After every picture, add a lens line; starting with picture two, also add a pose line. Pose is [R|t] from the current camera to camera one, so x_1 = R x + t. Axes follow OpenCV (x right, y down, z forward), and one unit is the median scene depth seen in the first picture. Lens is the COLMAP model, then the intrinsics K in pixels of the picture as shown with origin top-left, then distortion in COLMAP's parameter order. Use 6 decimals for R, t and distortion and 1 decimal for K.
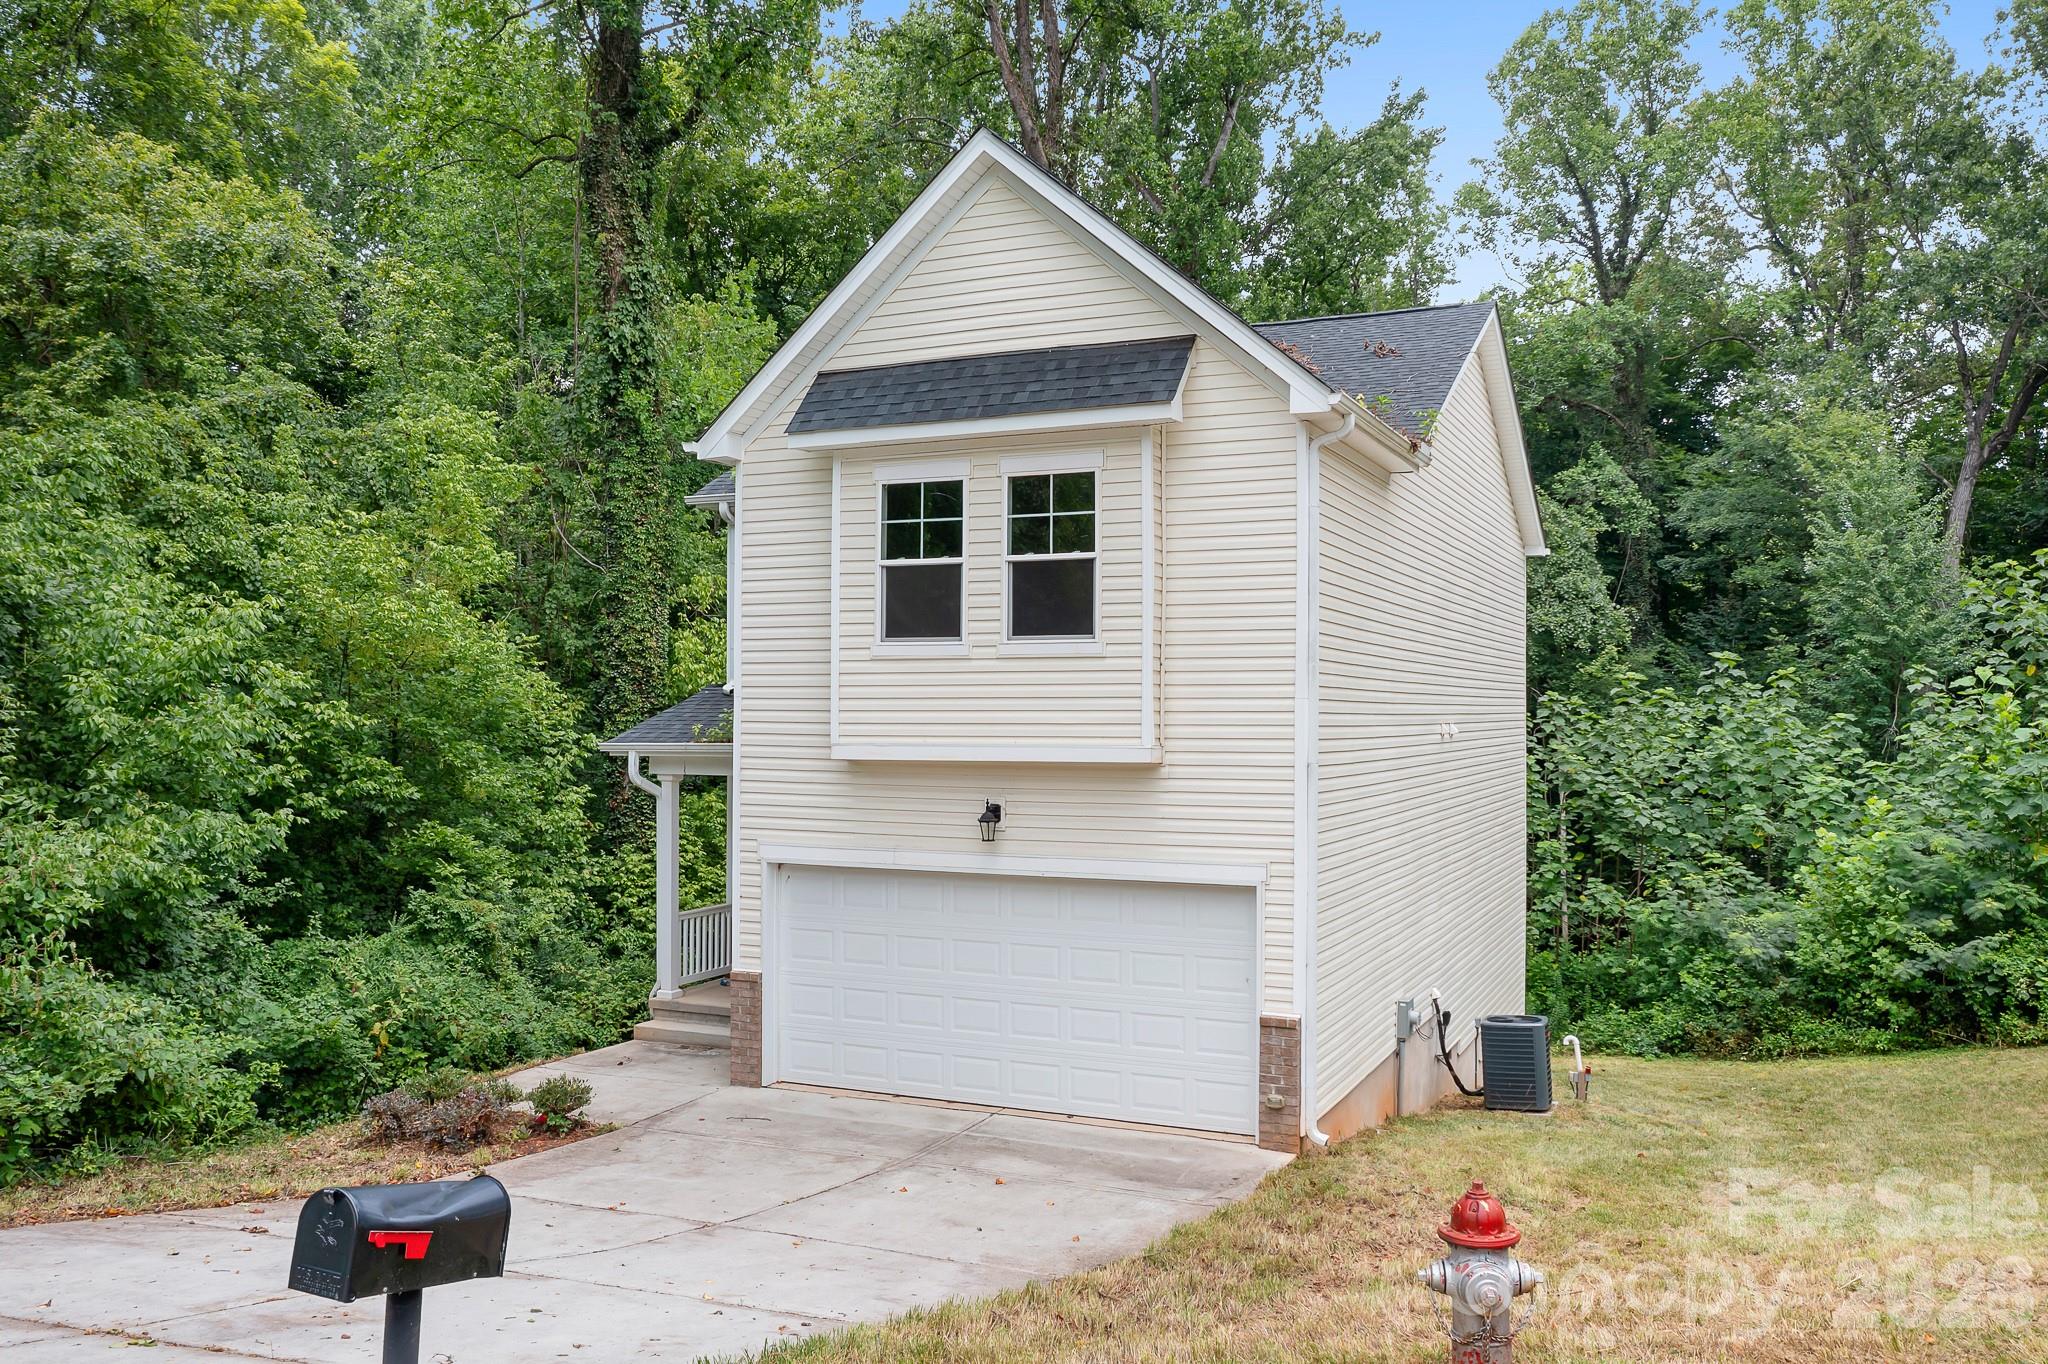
lens RADIAL K [[1639.4, 0, 1026.9], [0, 1639.4, 706.3], [0, 0, 1]] dist [-0.003810, 0.000189]
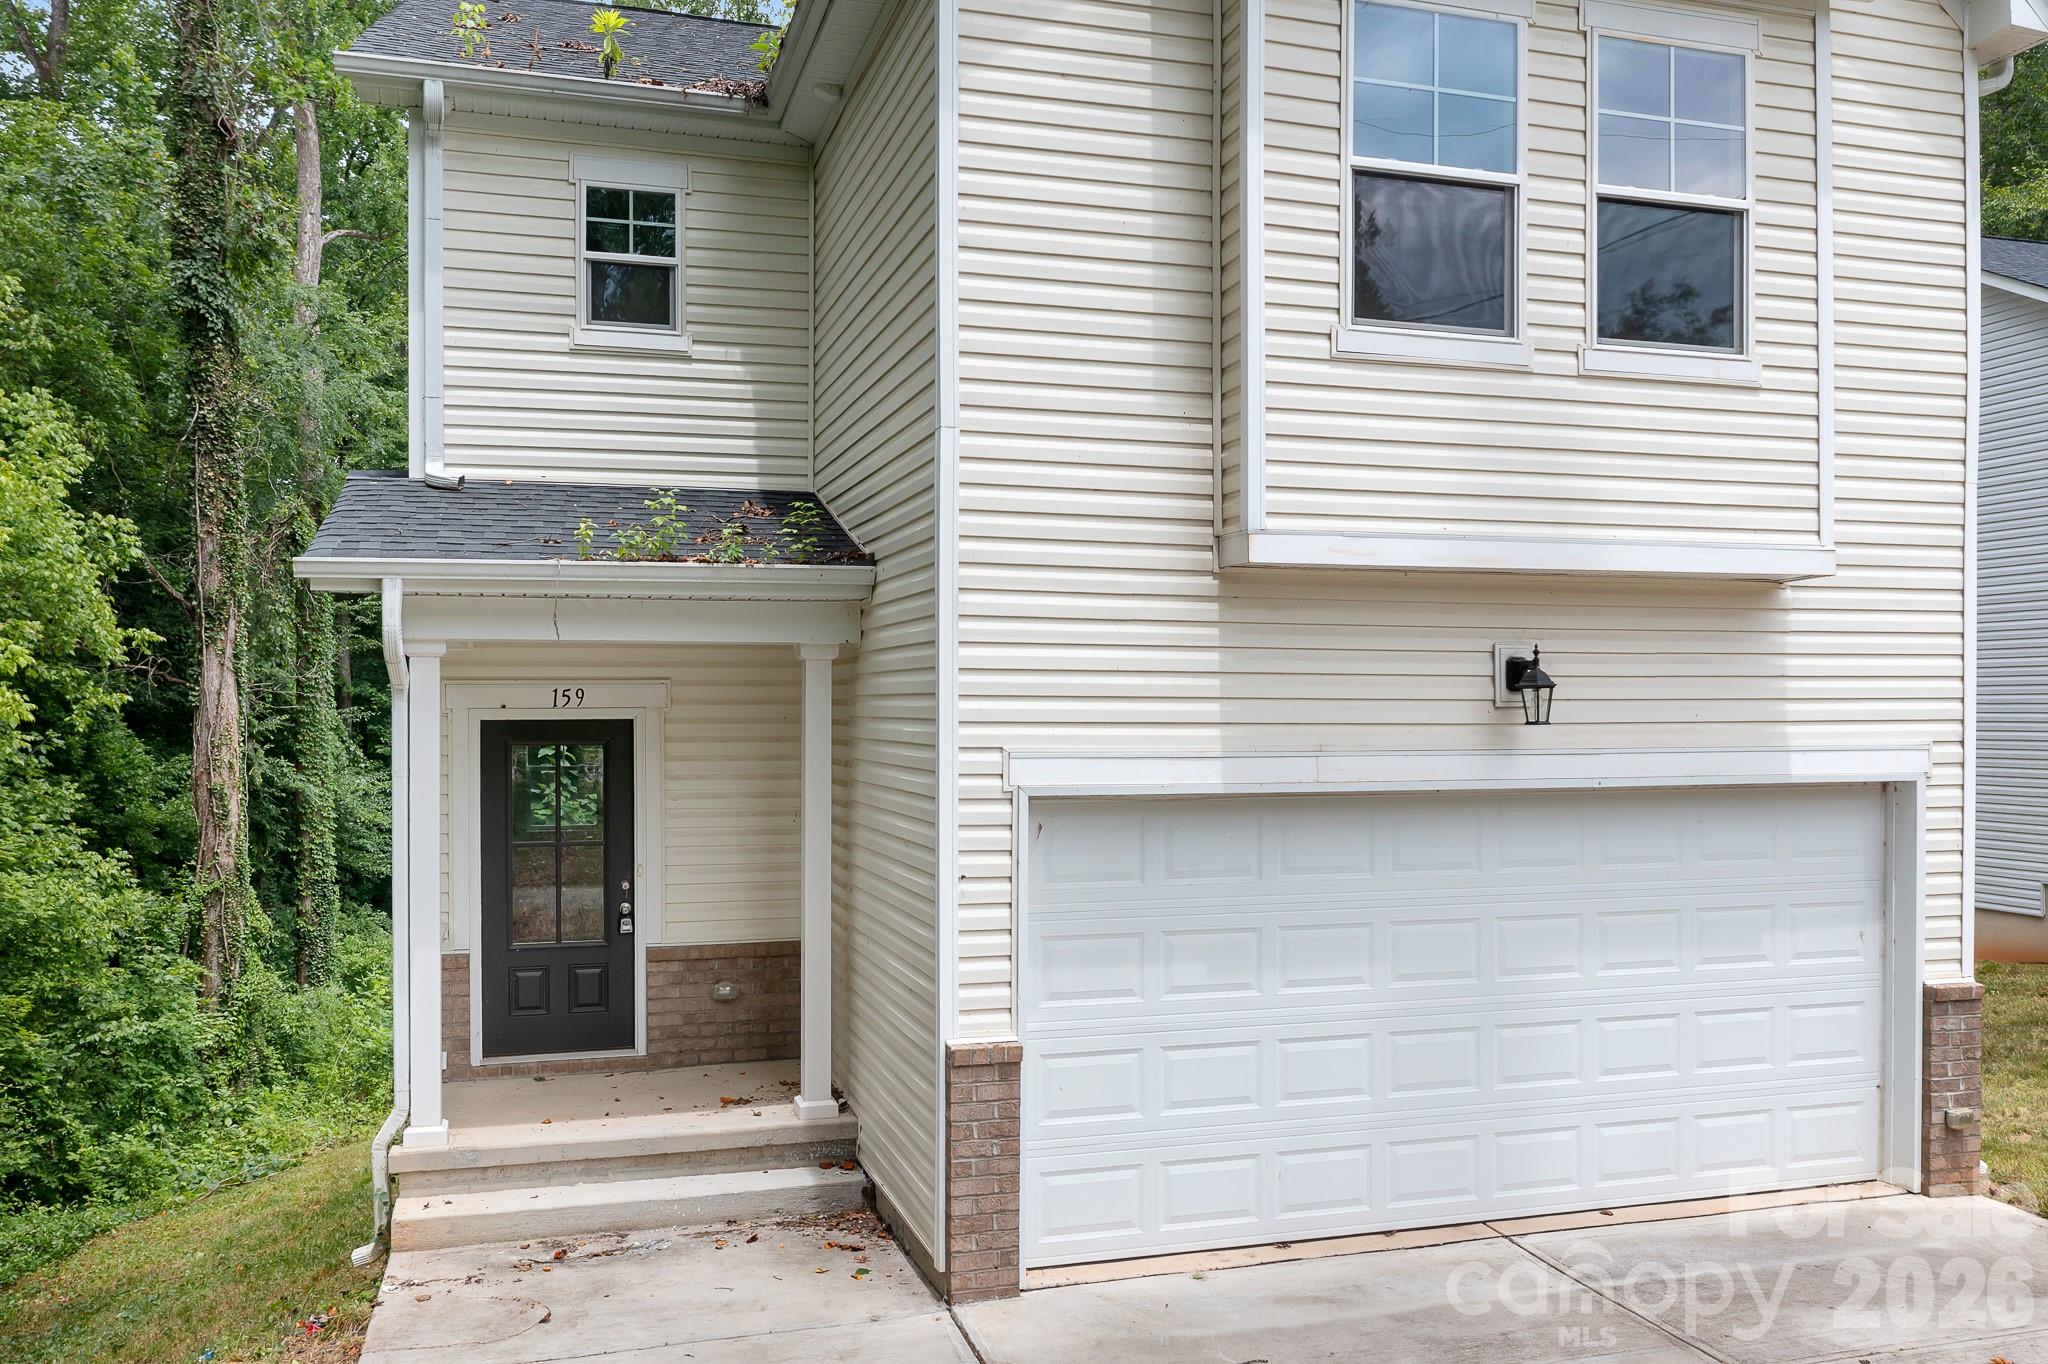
lens RADIAL K [[1639.4, 0, 1026.9], [0, 1639.4, 706.3], [0, 0, 1]] dist [-0.003810, 0.000189]
pose [[0.749183, -0.003100, 0.662356, -0.495014], [0.001562, 0.999995, 0.002914, 0.074126], [-0.662361, -0.001148, 0.749184, 0.709182]]
